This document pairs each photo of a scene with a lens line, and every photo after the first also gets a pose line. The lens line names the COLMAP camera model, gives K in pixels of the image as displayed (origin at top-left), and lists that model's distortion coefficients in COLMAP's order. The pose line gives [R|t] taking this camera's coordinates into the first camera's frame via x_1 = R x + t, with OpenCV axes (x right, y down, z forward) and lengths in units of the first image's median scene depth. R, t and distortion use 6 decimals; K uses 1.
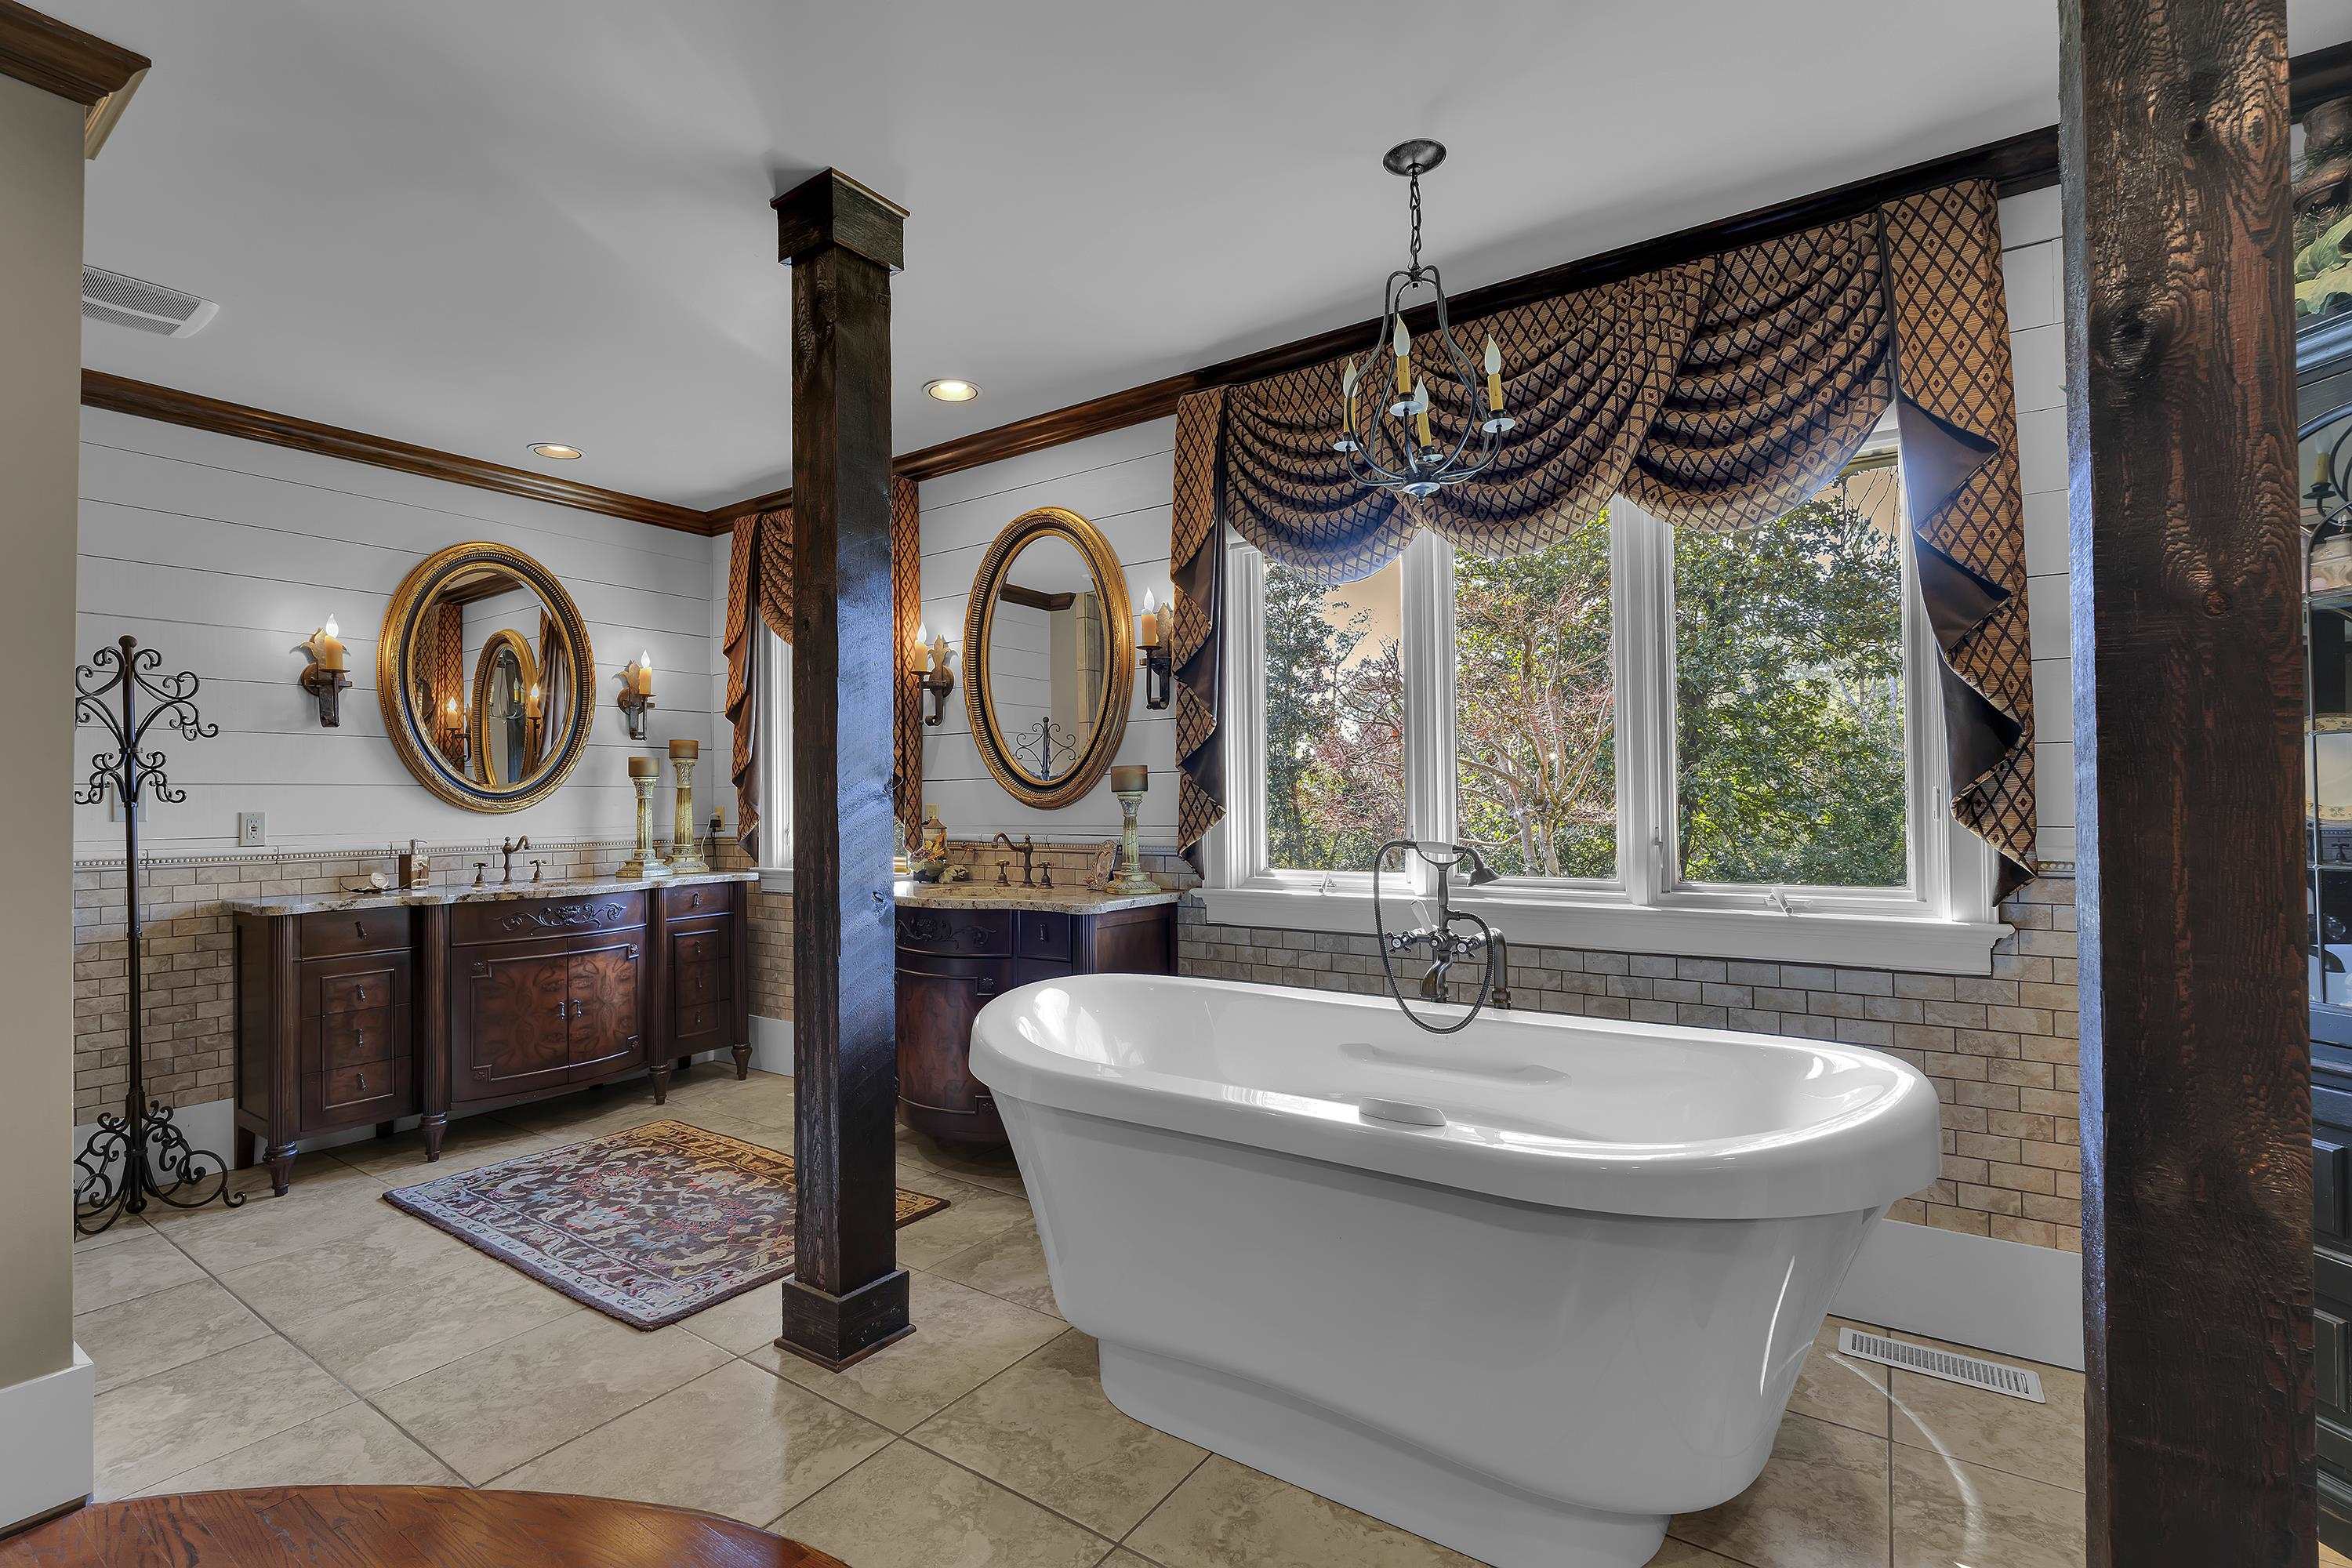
lens RADIAL K [[1018.6, 0, 1176.0], [0, 1018.6, 784.0], [0, 0, 1]] dist [0.000516, -0.000331]
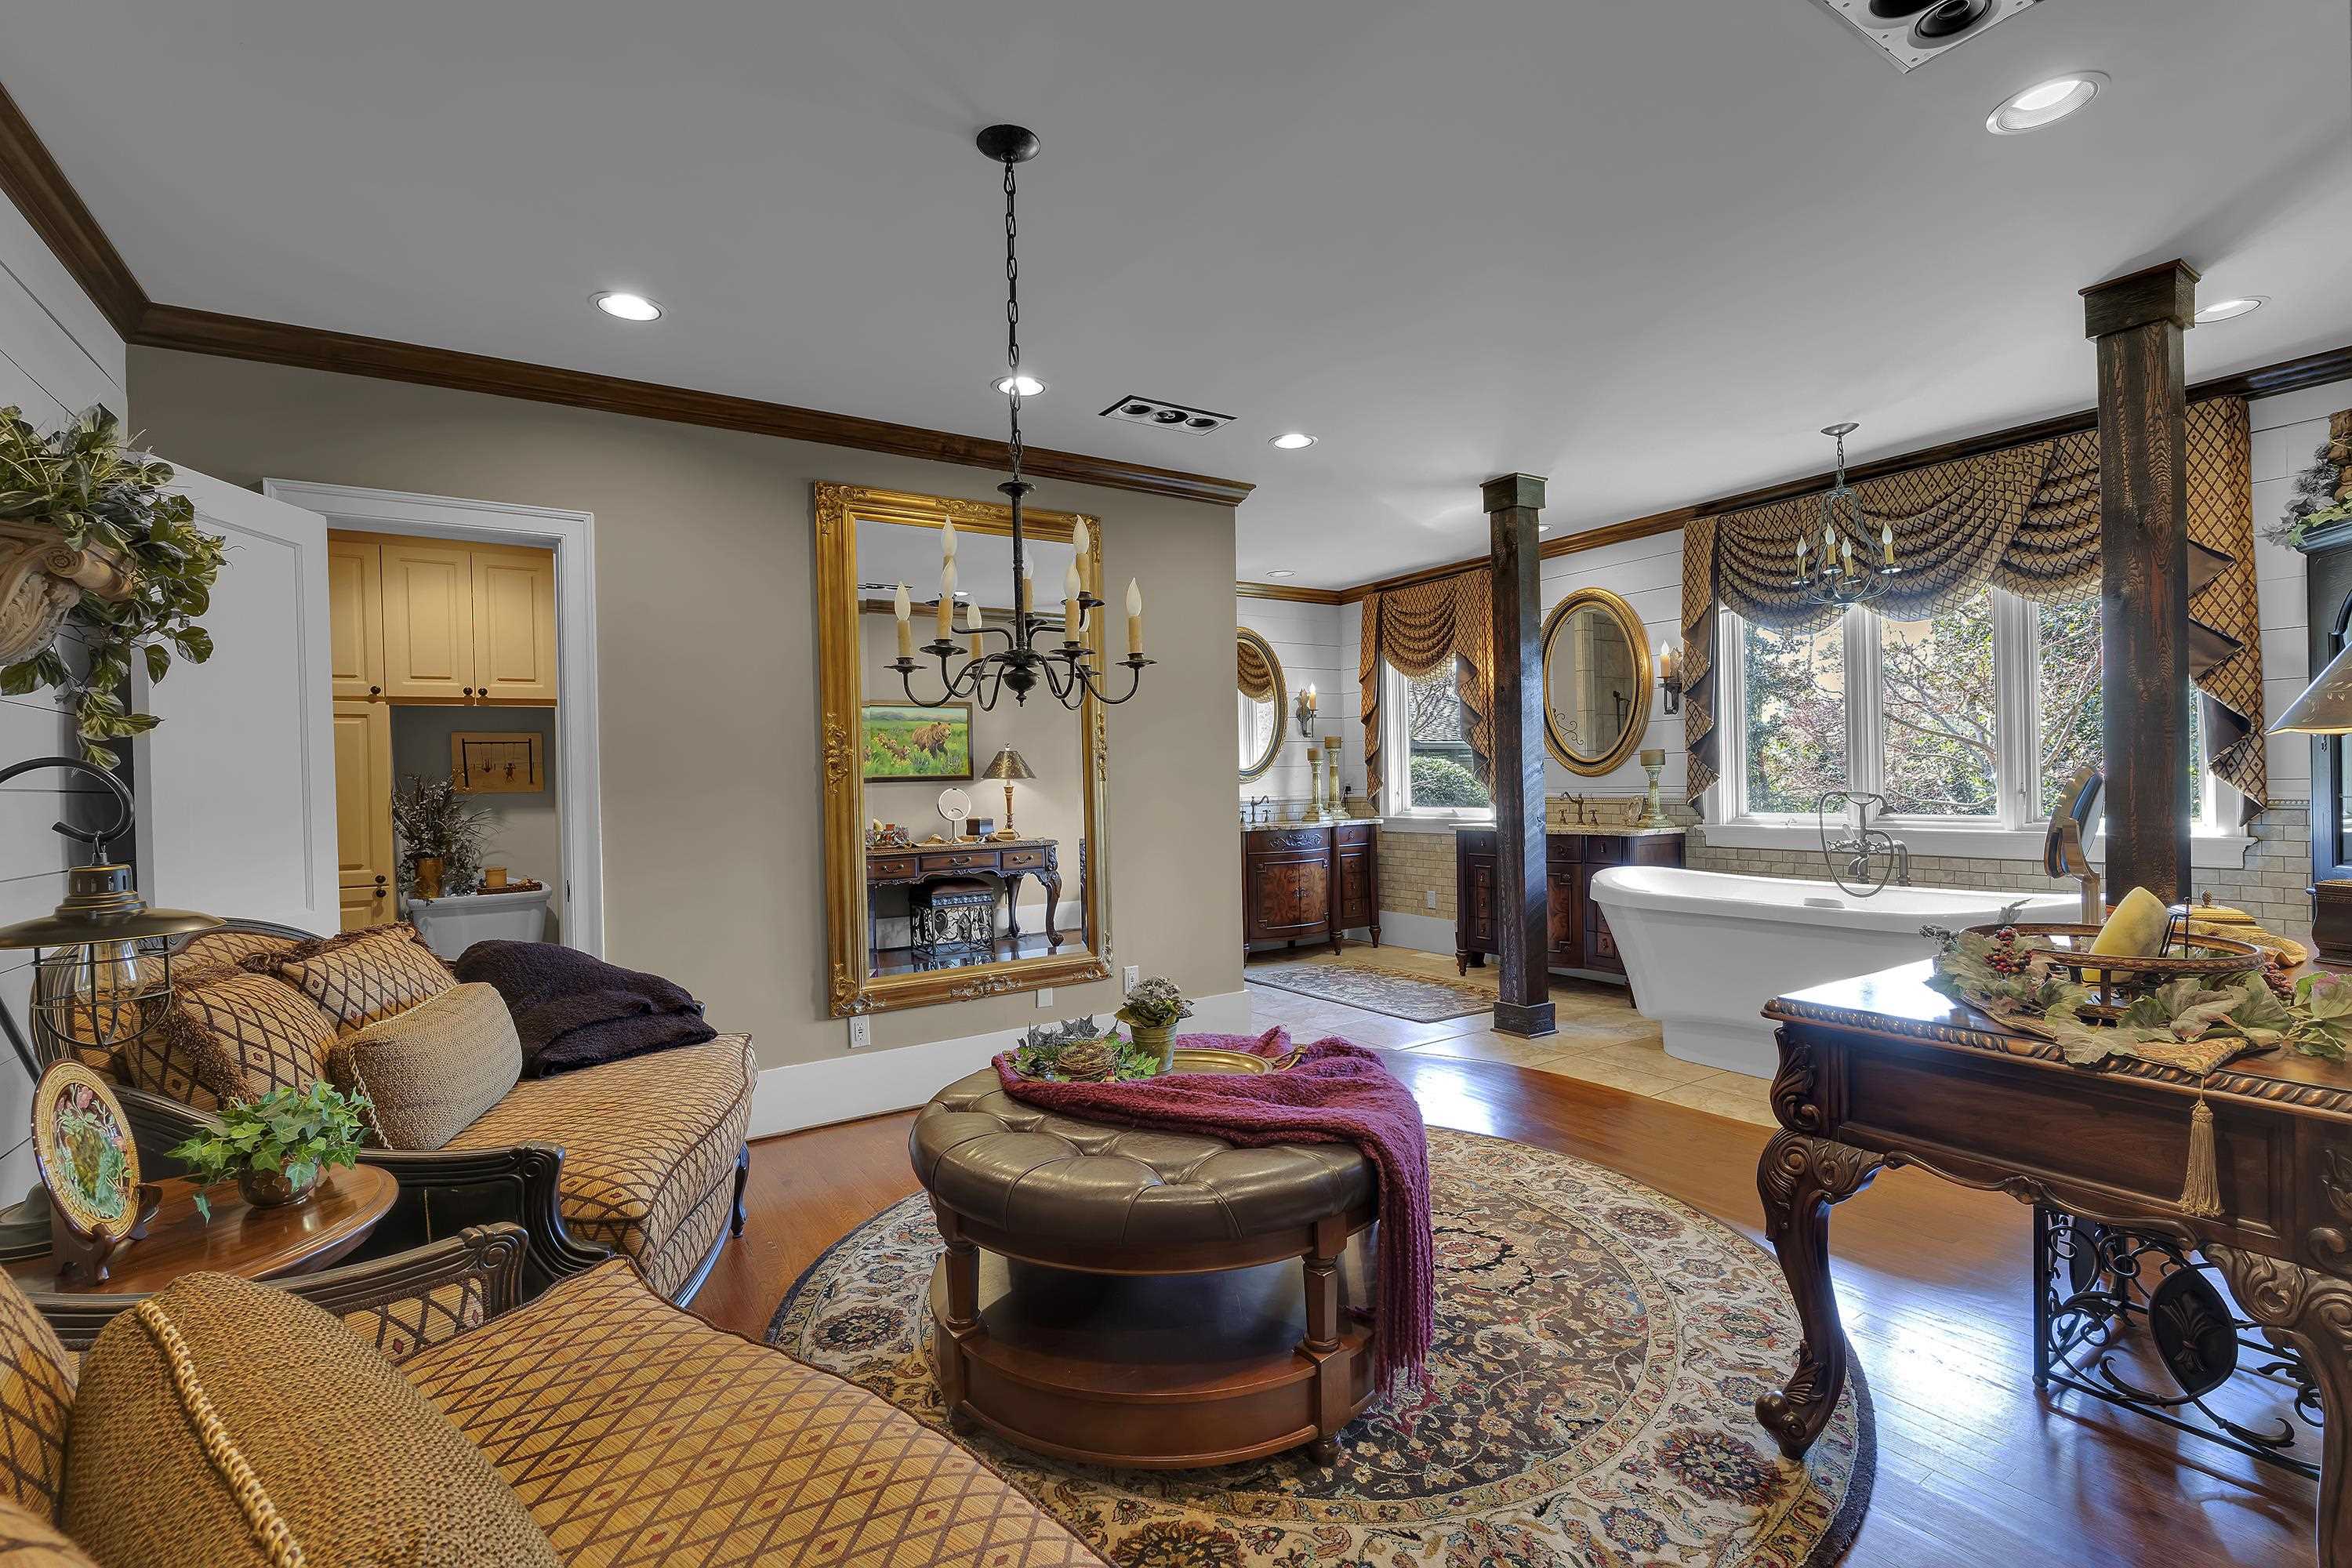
lens RADIAL K [[1065.8, 0, 1176.0], [0, 1065.8, 784.0], [0, 0, 1]] dist [0.004927, -0.000856]
pose [[0.927178, -0.009122, -0.374510, -0.123110], [0.019440, 0.999528, 0.023783, -0.019617], [0.374116, -0.029331, 0.926918, -0.945001]]
